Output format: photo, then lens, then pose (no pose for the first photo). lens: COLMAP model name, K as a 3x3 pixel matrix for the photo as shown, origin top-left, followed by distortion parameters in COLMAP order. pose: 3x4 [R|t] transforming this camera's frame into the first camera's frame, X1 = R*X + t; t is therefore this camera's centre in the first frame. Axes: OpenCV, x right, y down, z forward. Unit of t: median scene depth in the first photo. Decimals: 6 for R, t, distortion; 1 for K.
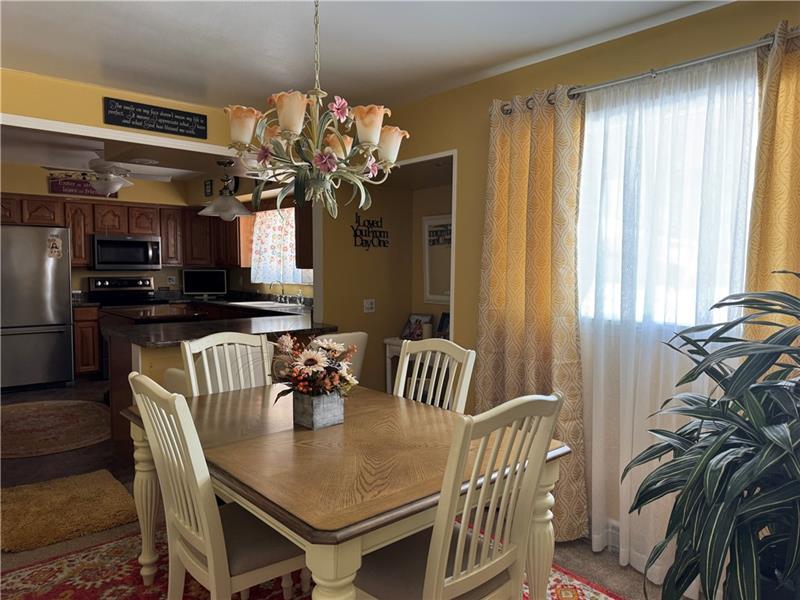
lens RADIAL K [[569.4, 0, 399.4], [0, 569.4, 304.6], [0, 0, 1]] dist [0.128315, -0.196918]
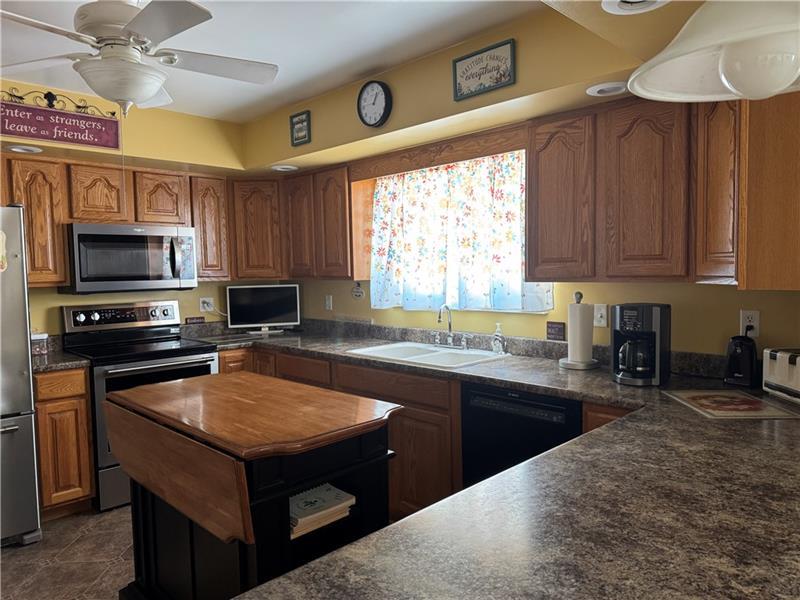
lens RADIAL K [[568.3, 0, 402.7], [0, 568.3, 304.5], [0, 0, 1]] dist [0.099661, -0.125804]
pose [[0.996779, -0.027860, 0.075198, -0.271055], [0.028079, 0.999604, -0.001853, -0.039980], [-0.075116, 0.003958, 0.997167, 0.464132]]
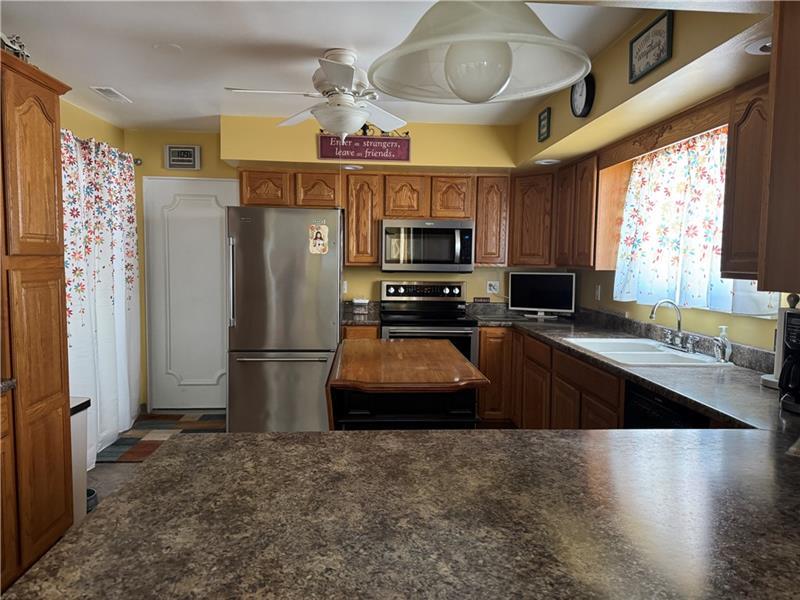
lens RADIAL K [[569.4, 0, 399.4], [0, 569.4, 304.6], [0, 0, 1]] dist [0.128315, -0.196918]
pose [[0.799992, 0.054370, -0.597542, -0.099475], [-0.049793, 0.998467, 0.024186, -0.036906], [0.597941, 0.010405, 0.801473, 0.462217]]
